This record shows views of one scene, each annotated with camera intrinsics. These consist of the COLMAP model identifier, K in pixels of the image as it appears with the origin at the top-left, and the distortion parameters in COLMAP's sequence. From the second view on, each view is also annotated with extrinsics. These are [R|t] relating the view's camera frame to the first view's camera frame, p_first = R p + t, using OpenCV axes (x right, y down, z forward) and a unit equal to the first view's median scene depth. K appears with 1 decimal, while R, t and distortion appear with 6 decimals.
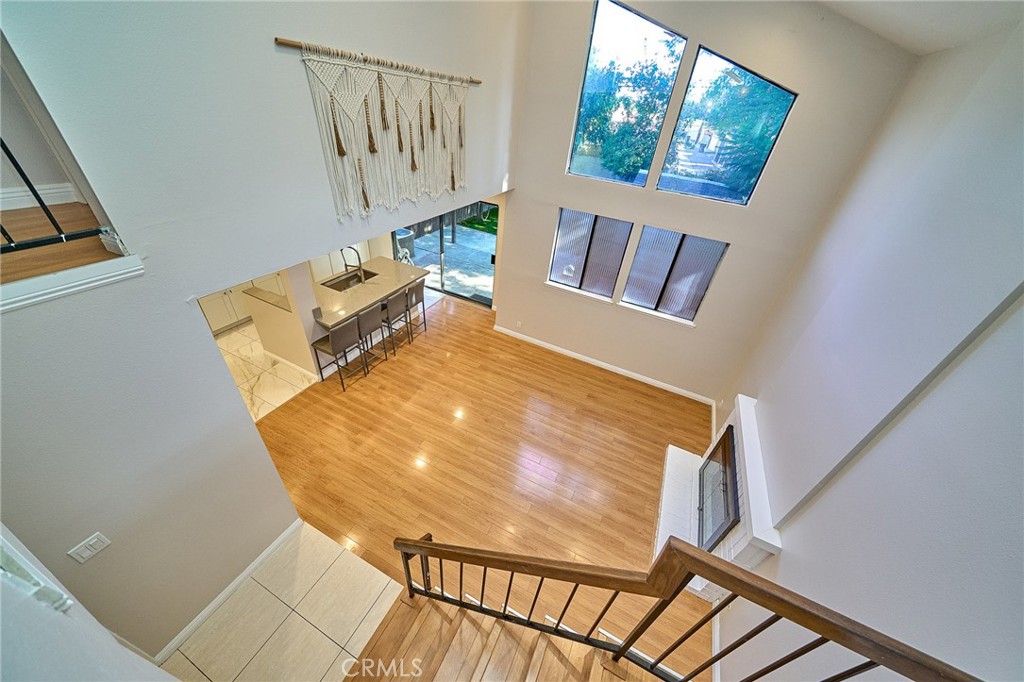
lens RADIAL K [[345.6, 0, 513.6], [0, 345.6, 342.1], [0, 0, 1]] dist [0.000184, 0.000136]
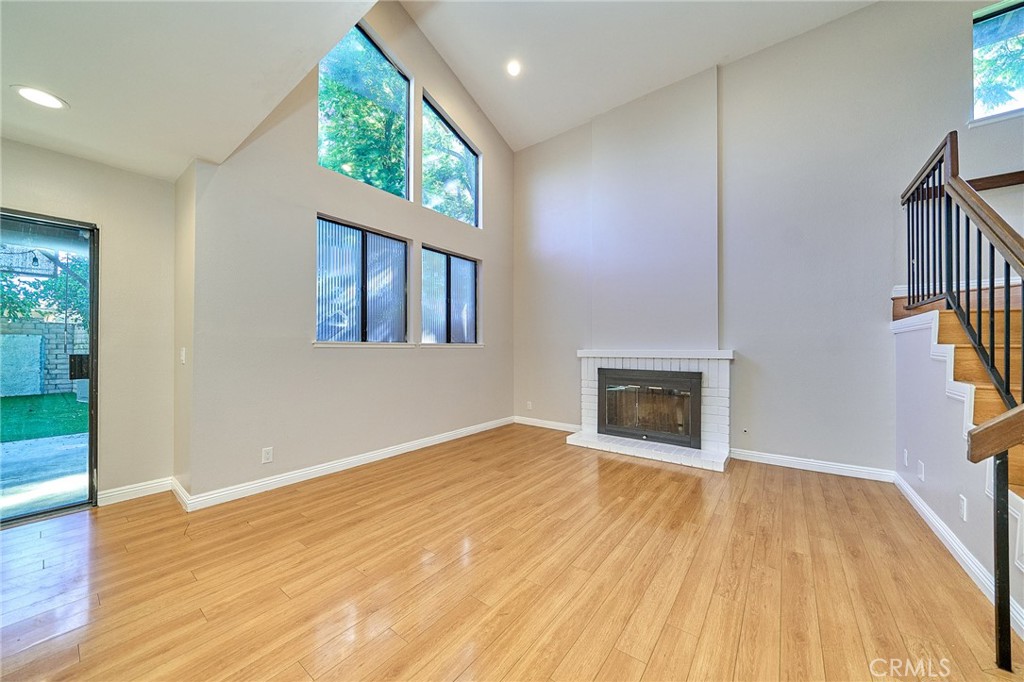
lens RADIAL K [[360.4, 0, 514.5], [0, 360.4, 345.4], [0, 0, 1]] dist [0.000486, -0.001306]
pose [[0.203601, -0.097590, 0.974178, -0.492242], [0.581044, 0.812889, -0.040004, 0.053640], [-0.787994, 0.574185, 0.222209, 0.753730]]
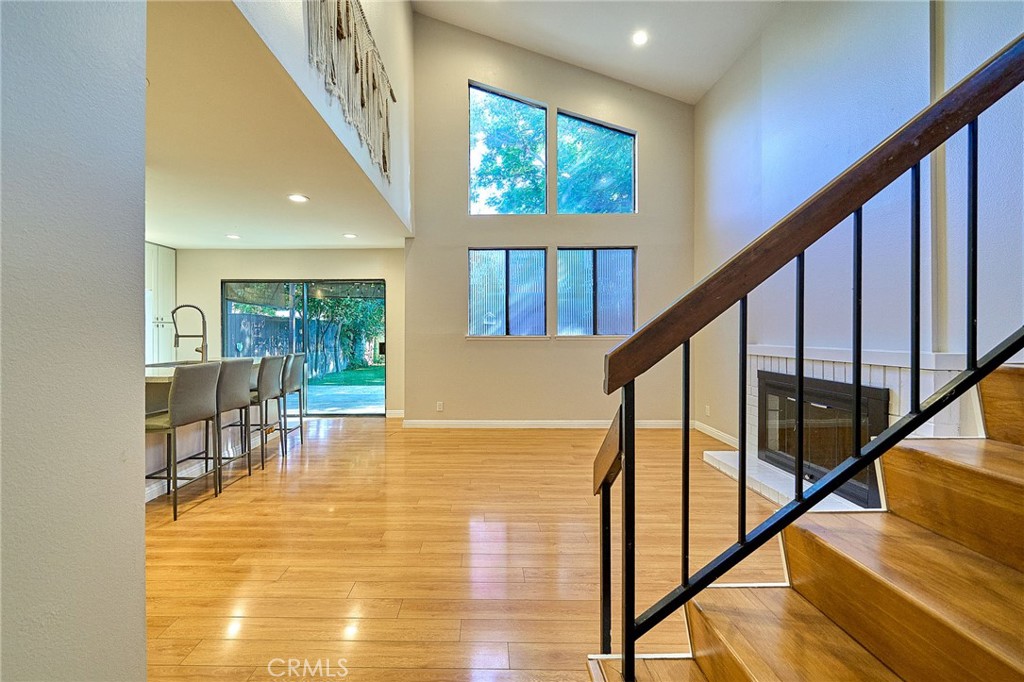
lens RADIAL K [[399.1, 0, 479.7], [0, 399.1, 331.1], [0, 0, 1]] dist [-0.001891, 0.000077]
pose [[0.906621, -0.105993, 0.408417, -0.319636], [0.315435, 0.813139, -0.489189, 0.351977], [-0.280249, 0.572337, 0.770643, 0.317053]]
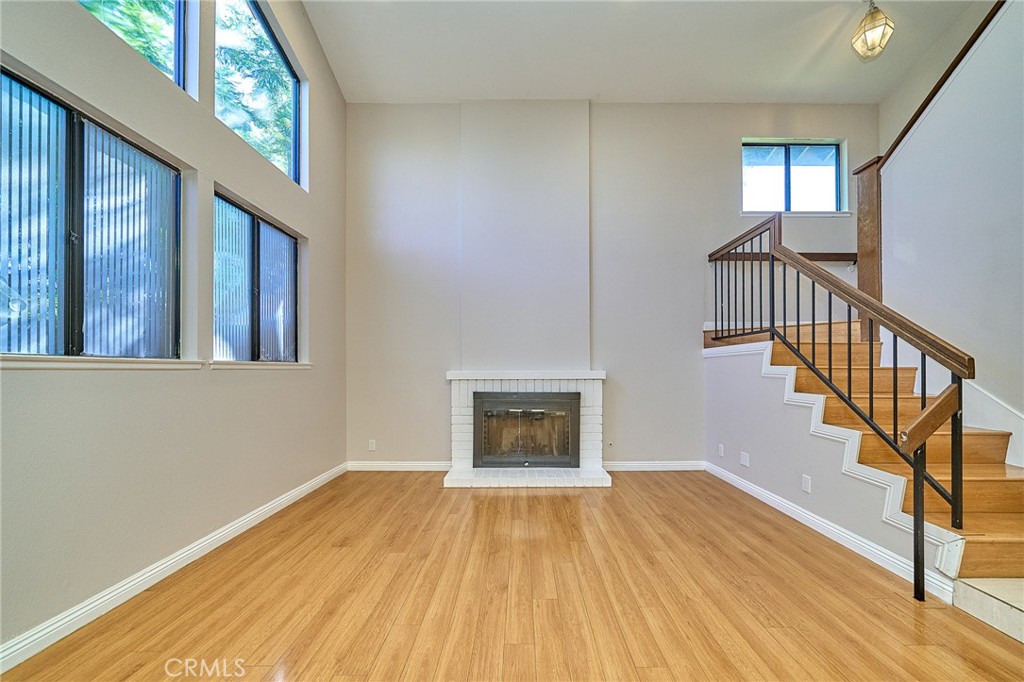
lens RADIAL K [[360.4, 0, 528.3], [0, 360.4, 368.2], [0, 0, 1]] dist [0.000486, -0.001306]
pose [[-0.433654, -0.103176, 0.895153, -0.302824], [0.481284, 0.813327, 0.326901, -0.067207], [-0.761781, 0.572585, -0.303046, 0.958487]]
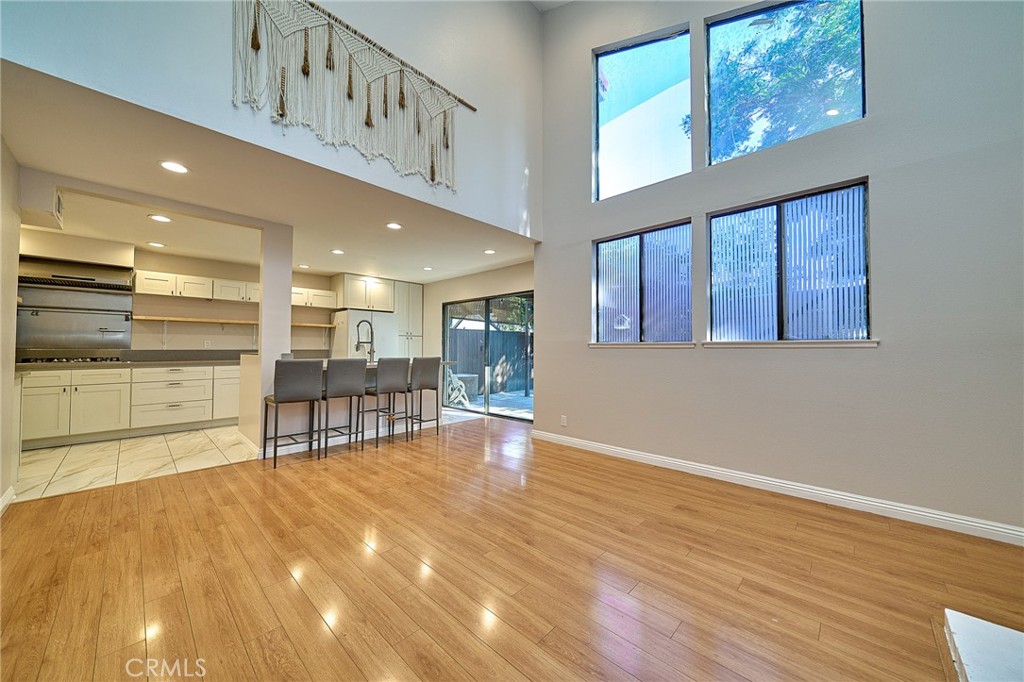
lens RADIAL K [[360.4, 0, 516.0], [0, 360.4, 341.0], [0, 0, 1]] dist [0.000486, -0.001306]
pose [[0.946164, -0.109704, -0.304530, 0.210150], [-0.098111, 0.799359, -0.592789, 0.331789], [0.308460, 0.590753, 0.745562, 0.495552]]
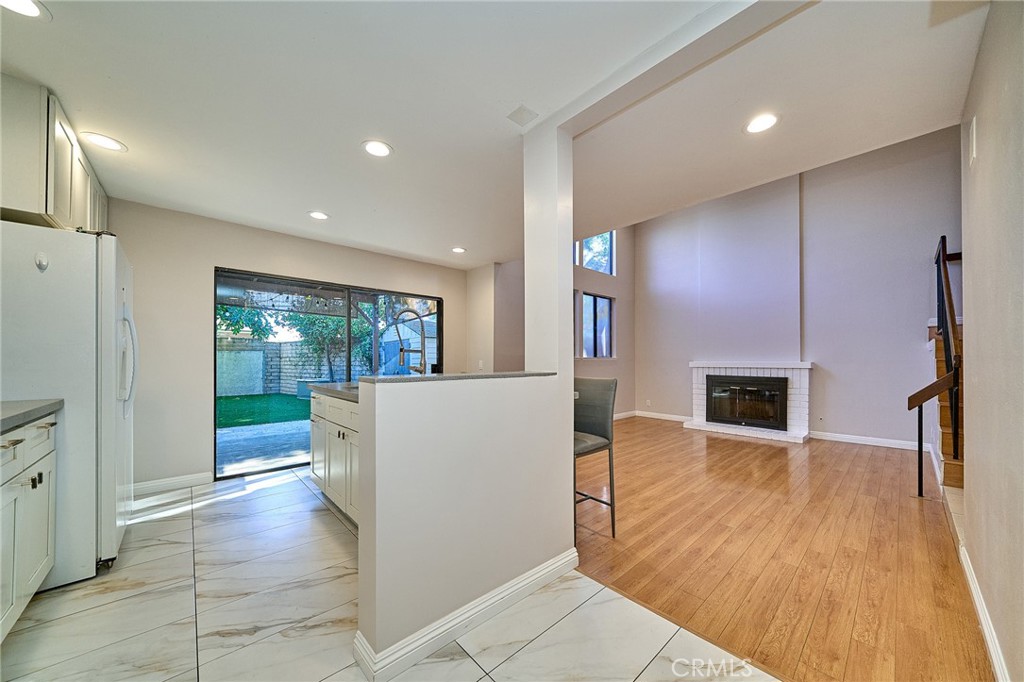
lens RADIAL K [[360.4, 0, 526.3], [0, 360.4, 358.0], [0, 0, 1]] dist [0.000486, -0.001306]
pose [[0.362160, -0.097275, 0.927026, -1.011740], [0.567052, 0.812329, -0.136290, -0.057779], [-0.739792, 0.575030, 0.349352, 0.819022]]
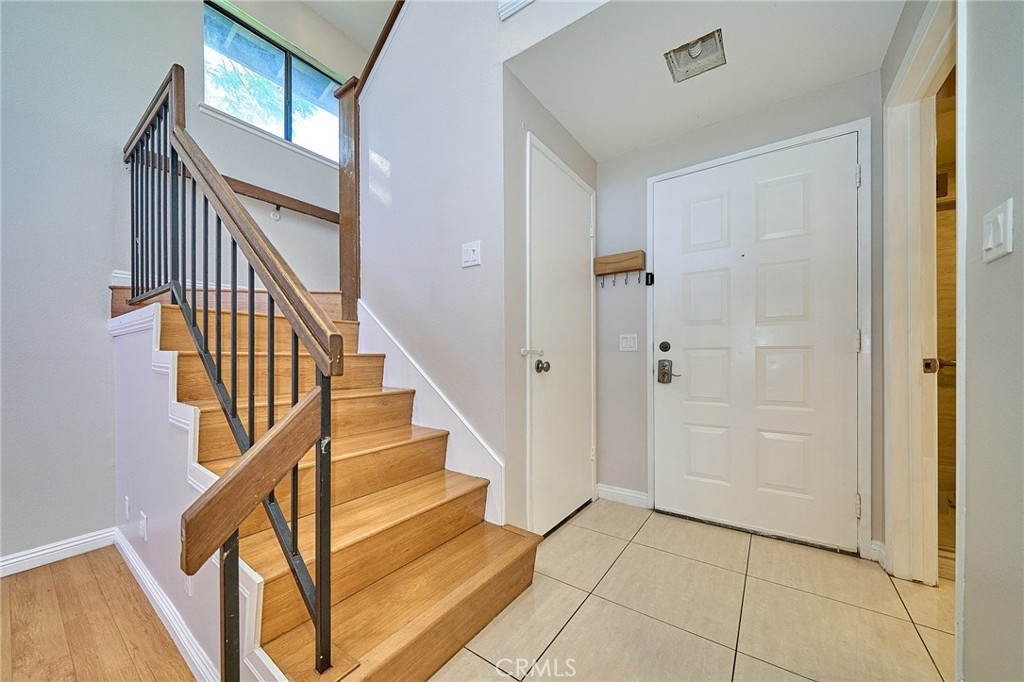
lens RADIAL K [[360.4, 0, 509.6], [0, 360.4, 361.2], [0, 0, 1]] dist [0.000486, -0.001306]
pose [[-0.979216, -0.106393, 0.172675, -0.290205], [0.016536, 0.806657, 0.590789, 0.175597], [-0.202145, 0.581365, -0.788132, 0.619305]]
